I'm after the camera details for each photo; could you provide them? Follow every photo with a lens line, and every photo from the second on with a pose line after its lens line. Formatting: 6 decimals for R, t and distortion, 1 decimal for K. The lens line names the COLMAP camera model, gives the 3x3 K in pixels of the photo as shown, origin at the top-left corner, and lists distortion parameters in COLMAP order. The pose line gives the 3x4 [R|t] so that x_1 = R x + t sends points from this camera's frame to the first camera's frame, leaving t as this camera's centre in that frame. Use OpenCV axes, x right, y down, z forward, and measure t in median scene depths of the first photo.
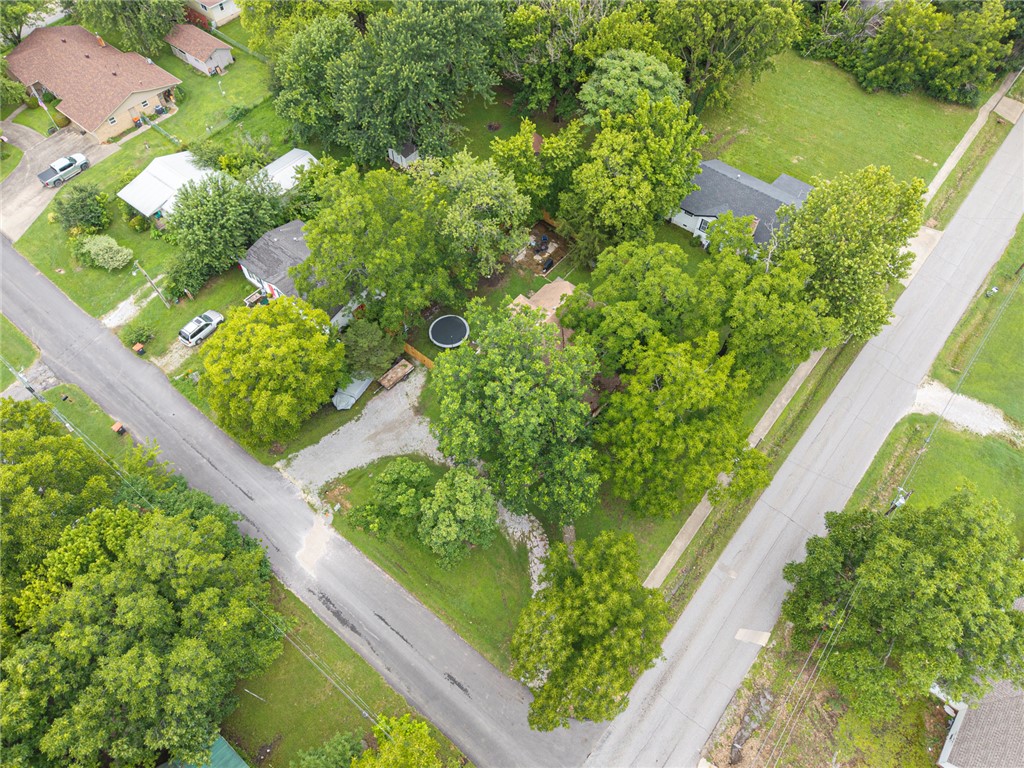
lens RADIAL K [[686.7, 0, 519.0], [0, 686.7, 381.0], [0, 0, 1]] dist [0.019692, -0.022718]
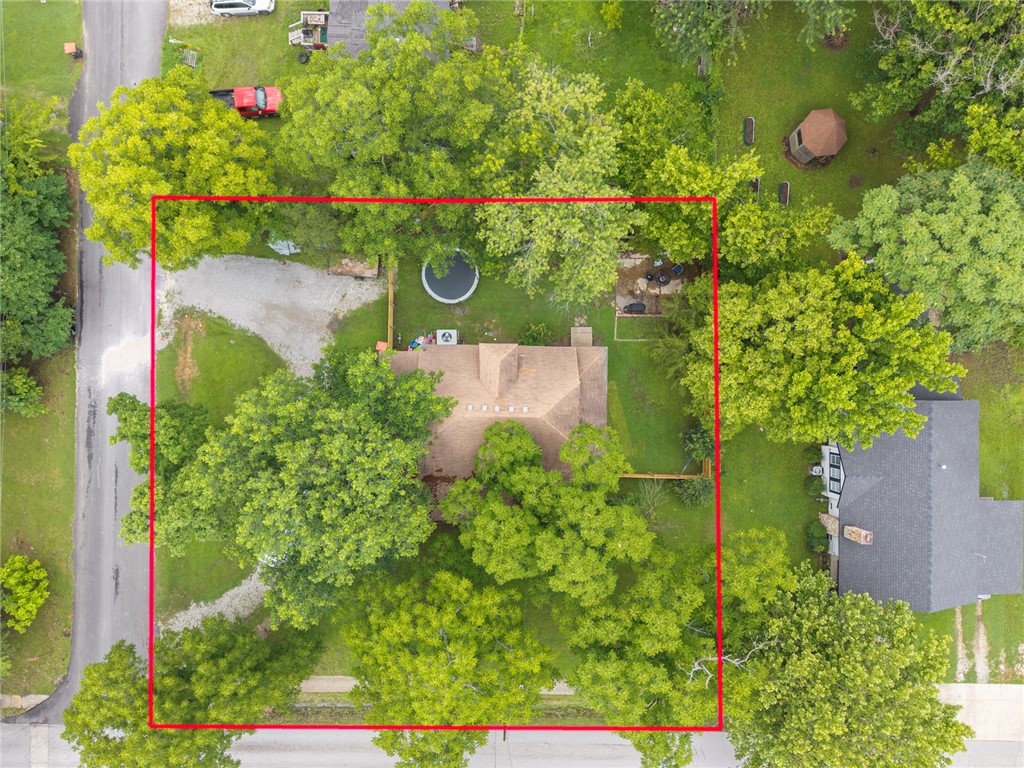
lens RADIAL K [[706.1, 0, 517.1], [0, 706.1, 397.5], [0, 0, 1]] dist [0.004924, -0.002626]
pose [[0.620552, 0.784165, -0.000343, 0.044989], [-0.658199, 0.521105, 0.543345, -0.481224], [0.426251, -0.336948, 0.839509, 0.389939]]
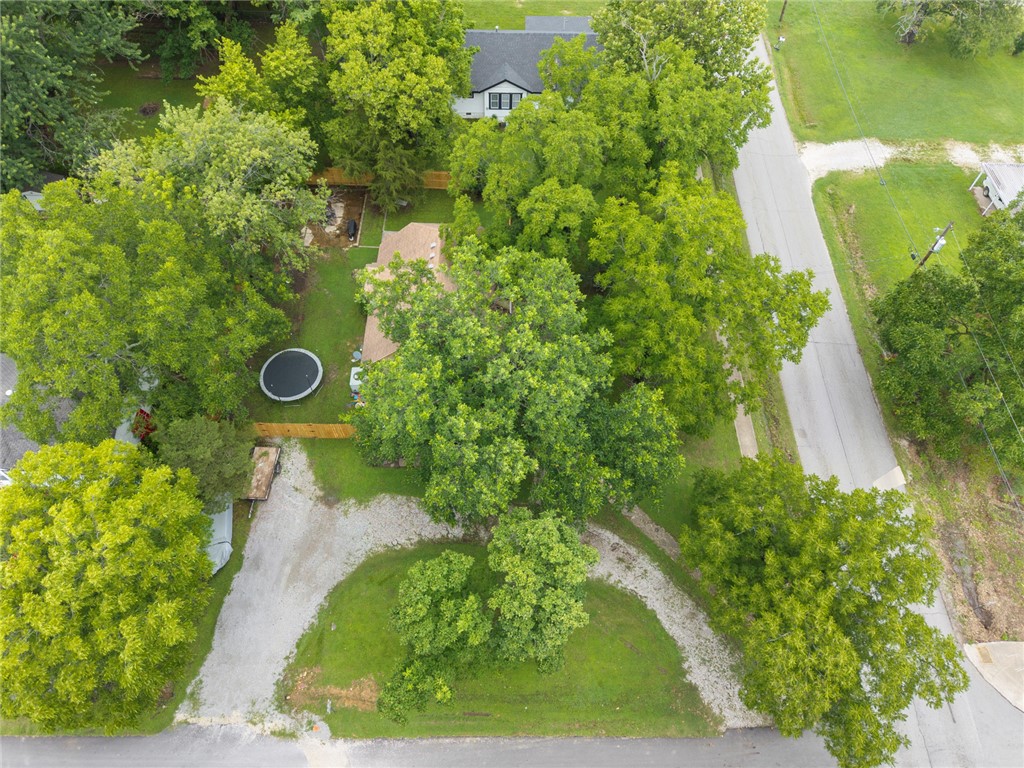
lens RADIAL K [[686.7, 0, 511.4], [0, 686.7, 383.3], [0, 0, 1]] dist [0.019692, -0.022718]
pose [[0.781585, -0.519565, 0.345221, -0.179687], [0.514672, 0.849807, 0.113755, -0.034217], [-0.352474, 0.088766, 0.931602, 0.329209]]
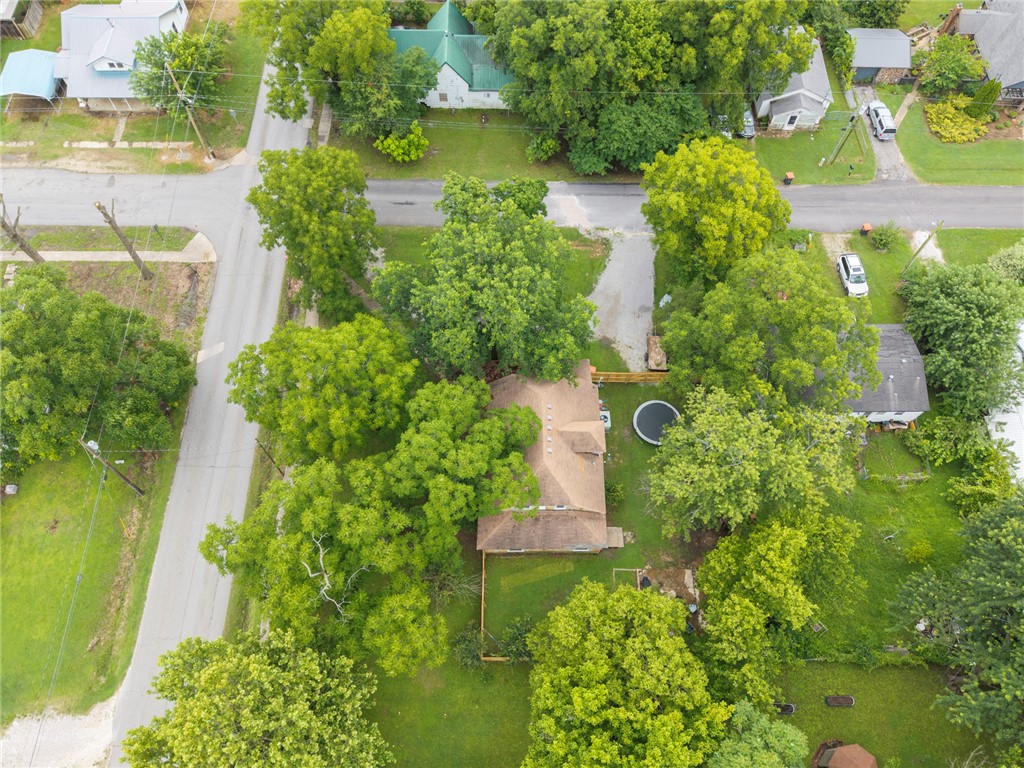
lens RADIAL K [[730.1, 0, 520.2], [0, 730.1, 412.9], [0, 0, 1]] dist [0.010168, -0.004352]
pose [[-0.768686, 0.561250, -0.306791, 0.305584], [-0.549882, -0.334852, 0.765182, -0.688863], [0.326729, 0.756884, 0.566017, 0.467701]]
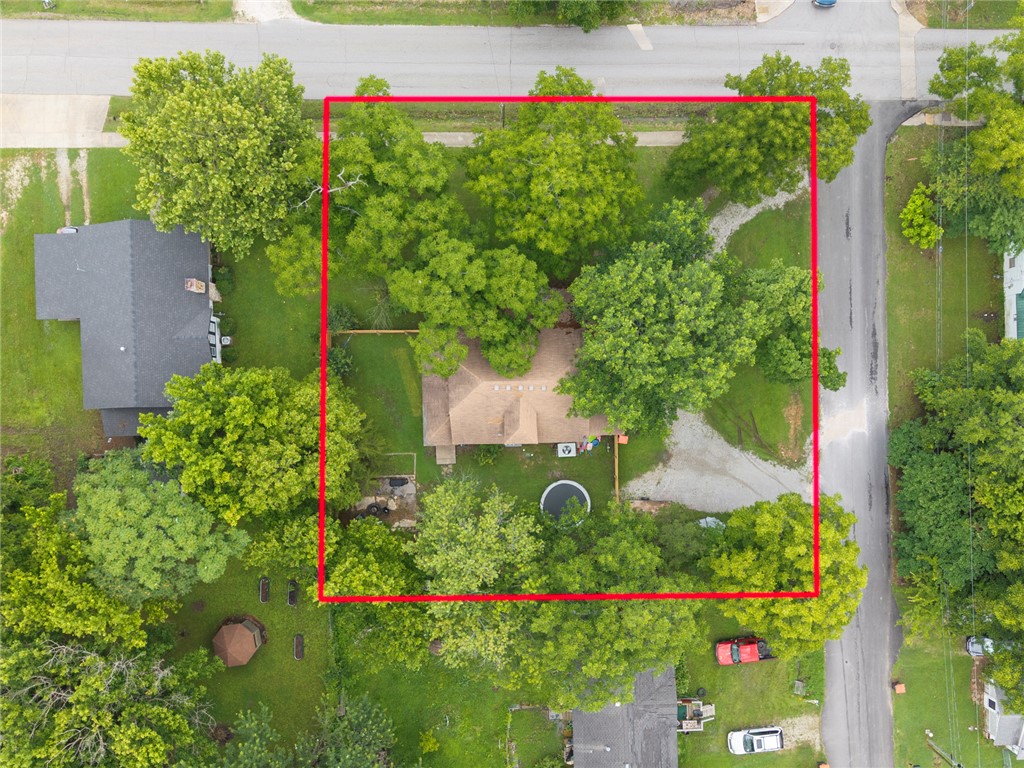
lens RADIAL K [[947.5, 0, 547.0], [0, 947.5, 406.0], [0, 0, 1]] dist [0.015297, 0.000000]
pose [[-0.645002, -0.762999, -0.042488, 0.051591], [0.605287, -0.544038, 0.581077, -0.710744], [-0.466476, 0.349079, 0.812738, 0.068689]]
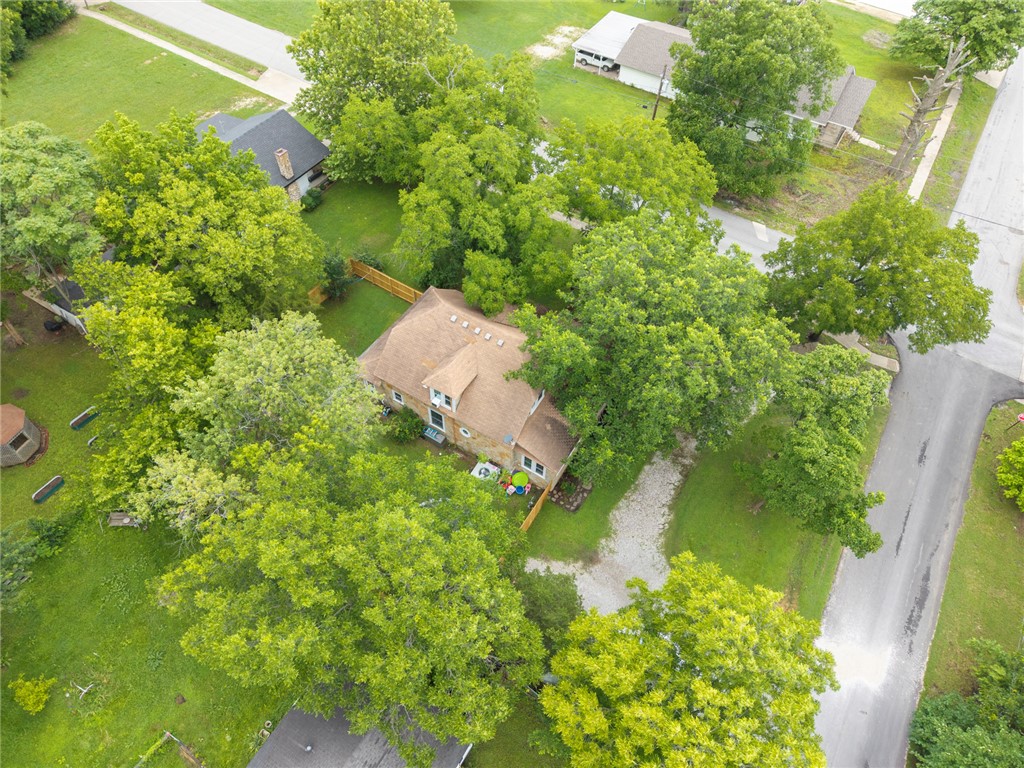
lens RADIAL K [[686.7, 0, 509.4], [0, 686.7, 384.5], [0, 0, 1]] dist [0.019692, -0.022718]
pose [[-0.123551, -0.797574, 0.590433, -0.385428], [0.807242, 0.265267, 0.527251, -0.396928], [-0.577144, 0.541765, 0.611061, 0.563750]]
